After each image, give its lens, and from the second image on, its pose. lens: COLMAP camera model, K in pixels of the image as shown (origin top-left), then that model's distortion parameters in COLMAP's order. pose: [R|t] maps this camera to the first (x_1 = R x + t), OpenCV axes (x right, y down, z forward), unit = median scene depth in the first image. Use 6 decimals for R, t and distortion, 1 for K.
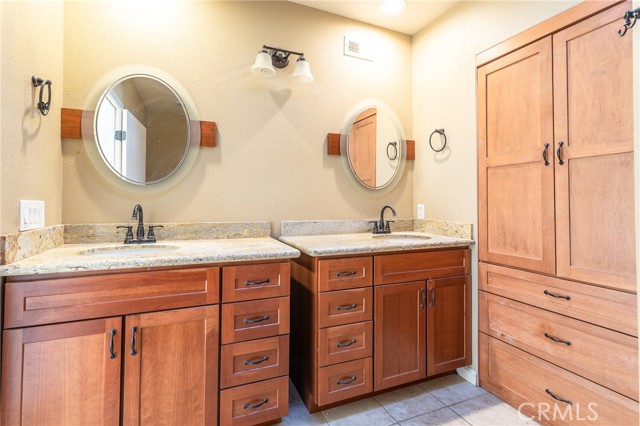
lens RADIAL K [[306.1, 0, 319.7], [0, 306.1, 195.0], [0, 0, 1]] dist [-0.001572, -0.000098]
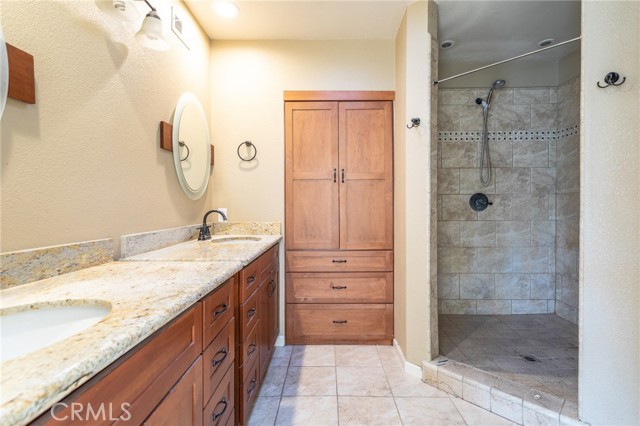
lens RADIAL K [[307.5, 0, 319.7], [0, 307.5, 205.4], [0, 0, 1]] dist [-0.000127, 0.000501]
pose [[0.407381, -0.009516, 0.913209, -0.663353], [-0.011173, 0.999819, 0.015403, 0.000799], [-0.913190, -0.016478, 0.407201, 0.358636]]
